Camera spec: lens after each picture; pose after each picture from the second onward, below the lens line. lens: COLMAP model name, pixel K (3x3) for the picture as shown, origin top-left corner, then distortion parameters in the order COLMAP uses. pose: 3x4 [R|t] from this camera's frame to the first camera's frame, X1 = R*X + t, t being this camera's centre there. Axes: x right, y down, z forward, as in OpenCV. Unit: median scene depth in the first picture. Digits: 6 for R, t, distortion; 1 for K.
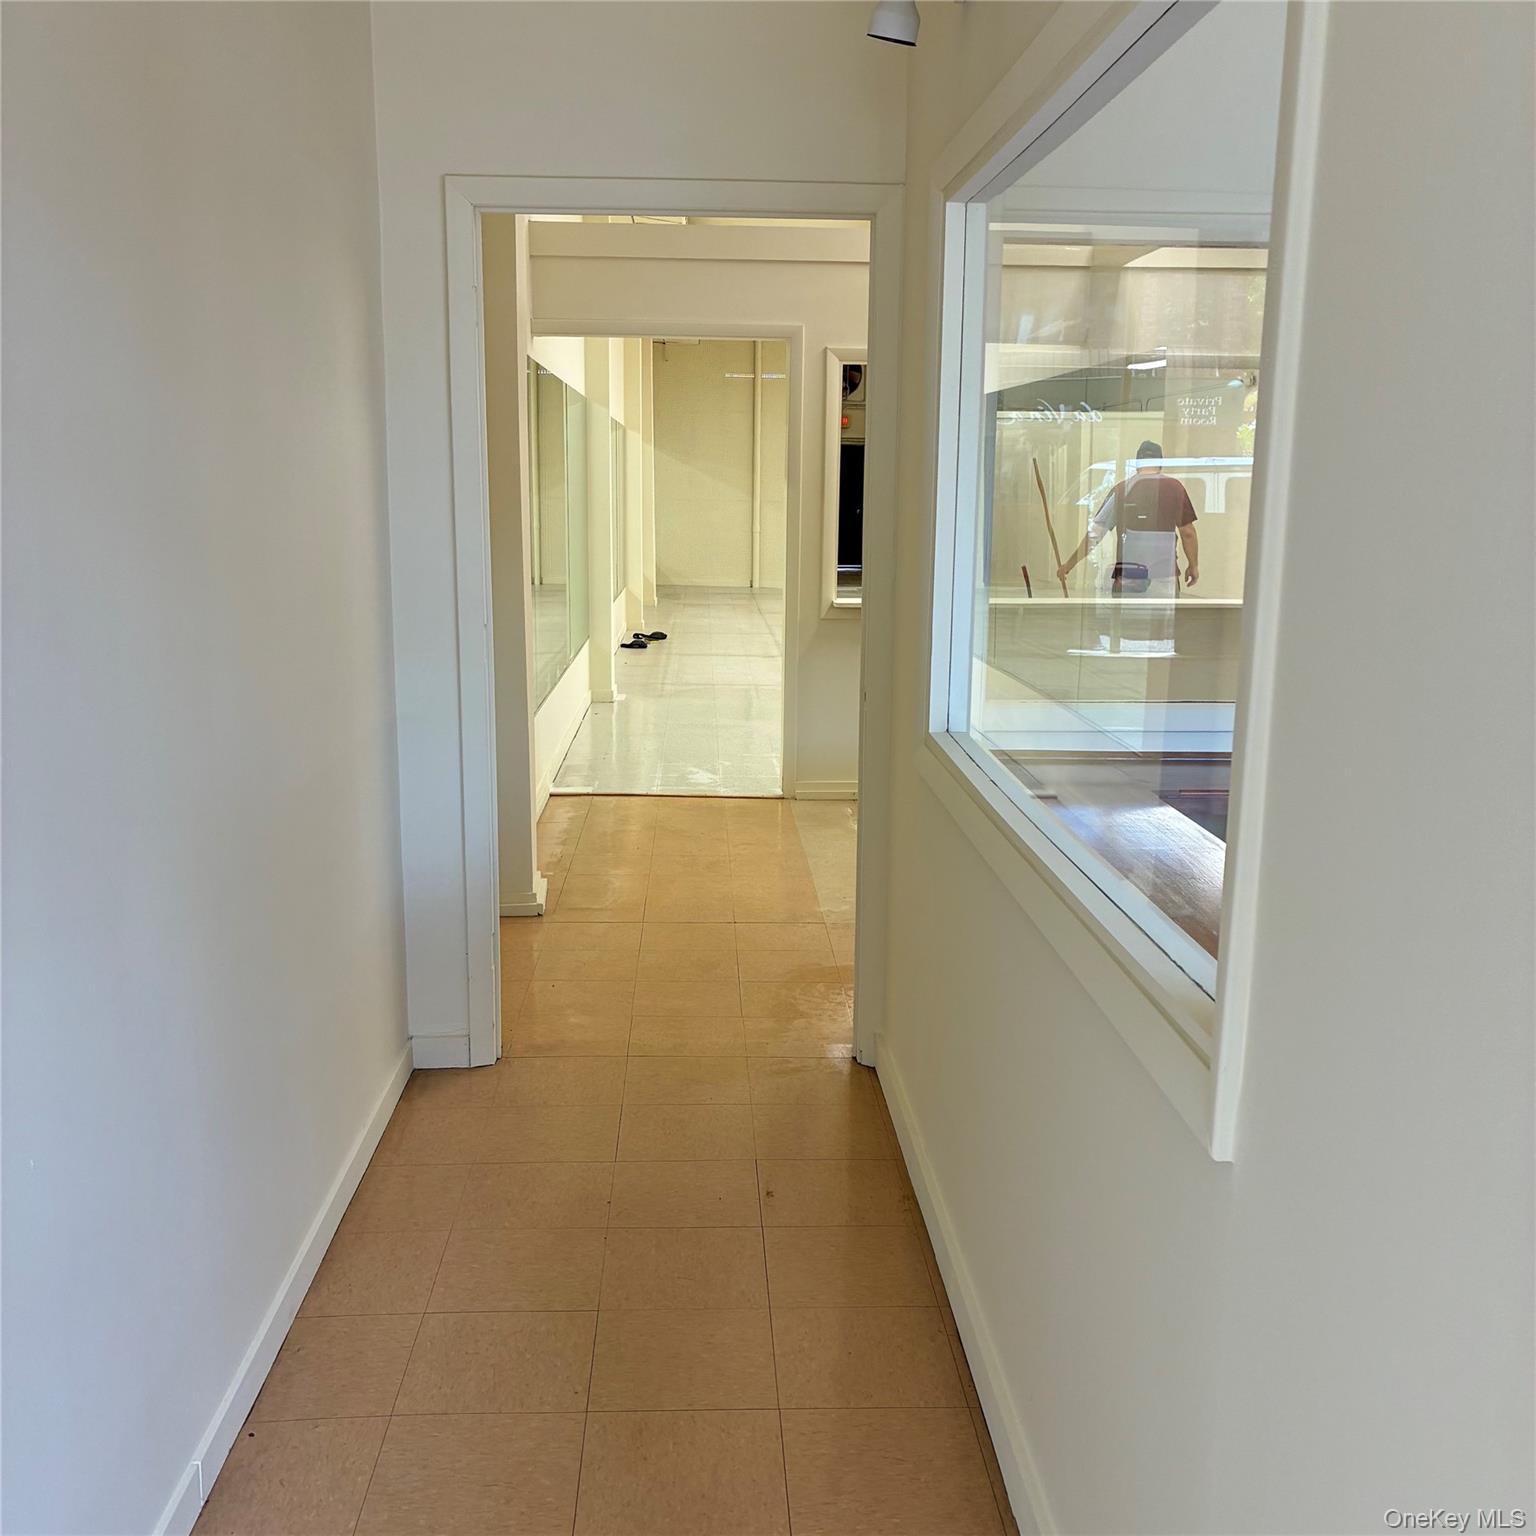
lens RADIAL K [[1482.7, 0, 768.0], [0, 1482.7, 768.0], [0, 0, 1]] dist [0.001142, 0.000559]
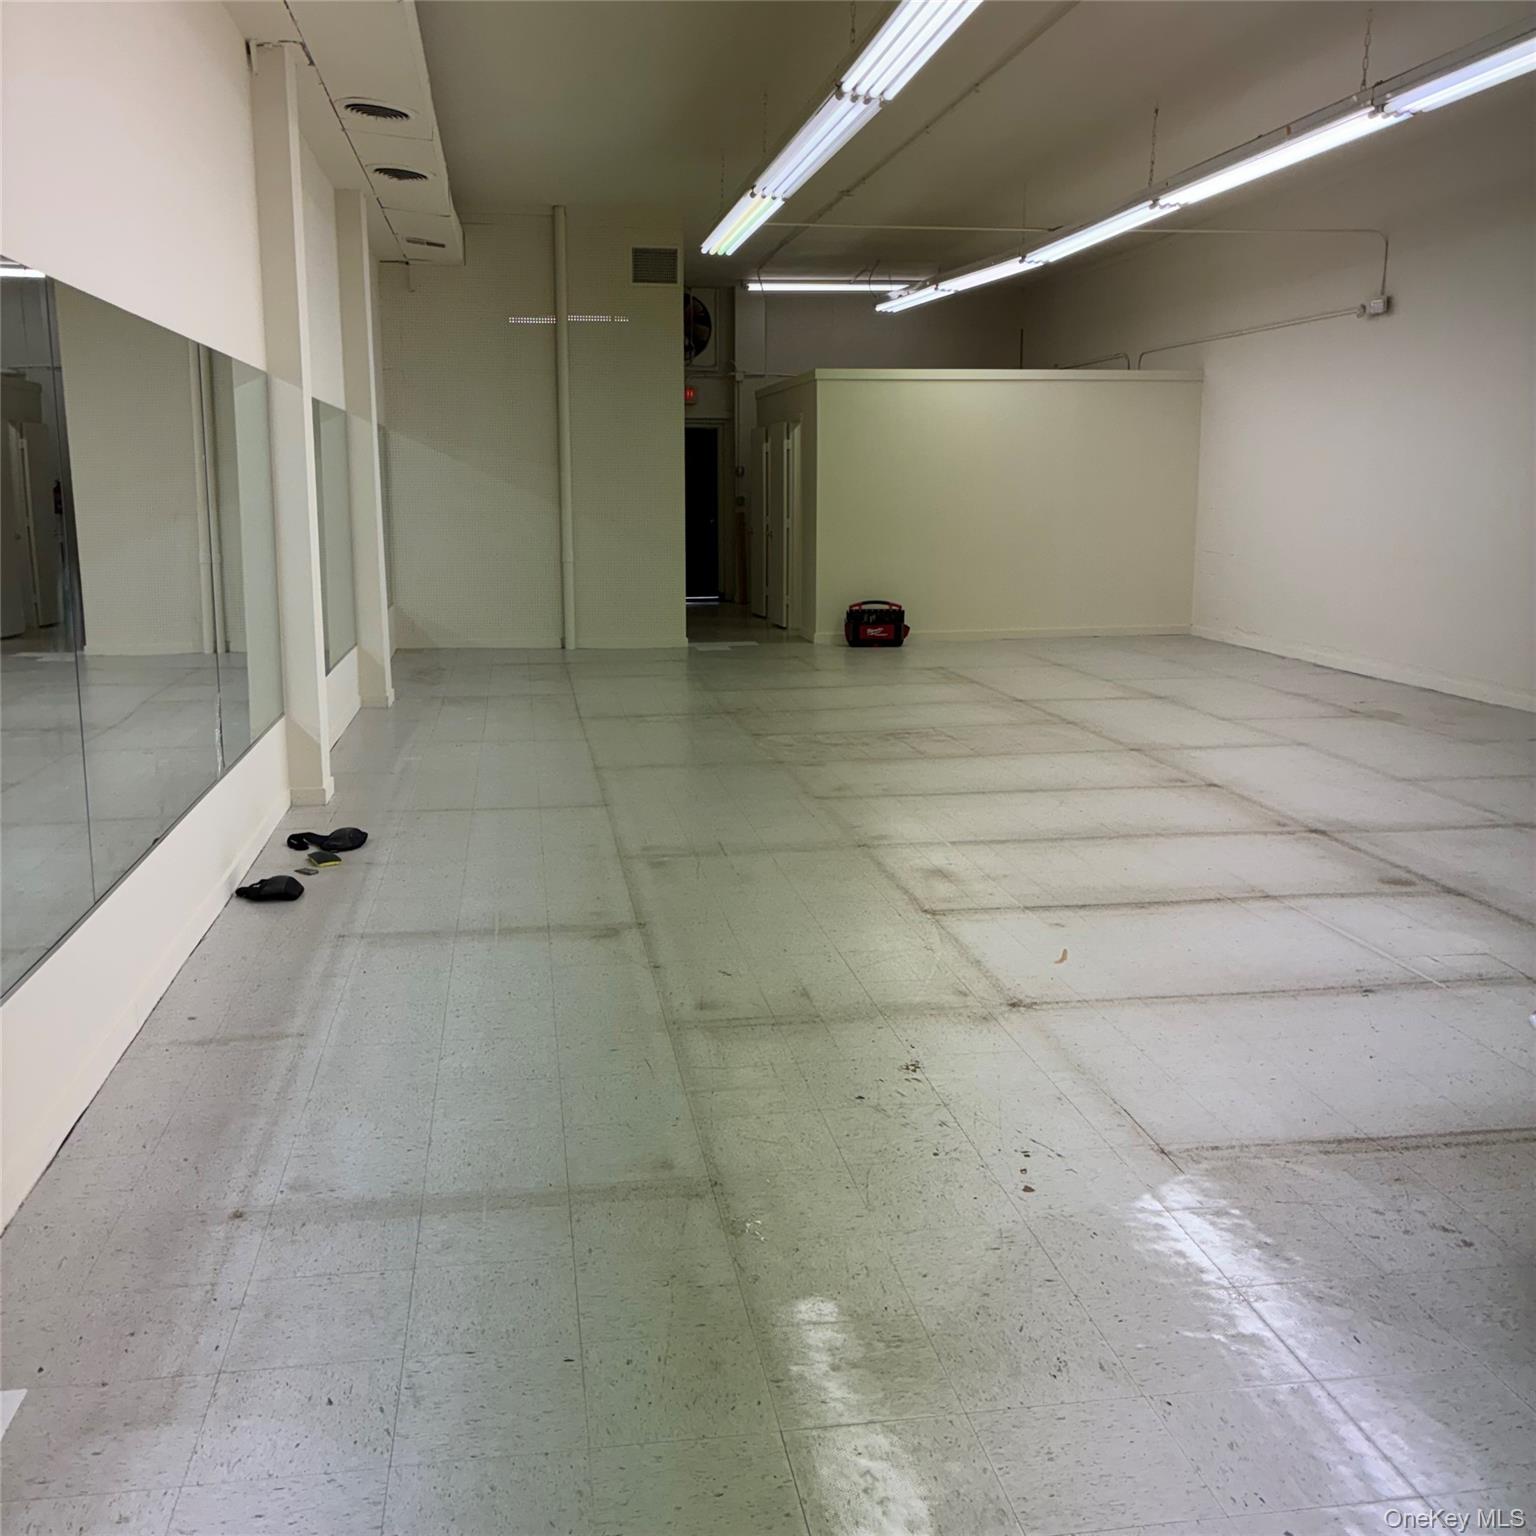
lens RADIAL K [[1637.9, 0, 768.0], [0, 1637.9, 768.0], [0, 0, 1]] dist [0.001671, -0.001317]
pose [[0.993675, -0.036354, 0.106243, -0.000343], [0.038015, 0.999184, -0.013655, -0.053493], [-0.105660, 0.017607, 0.994246, 0.270356]]
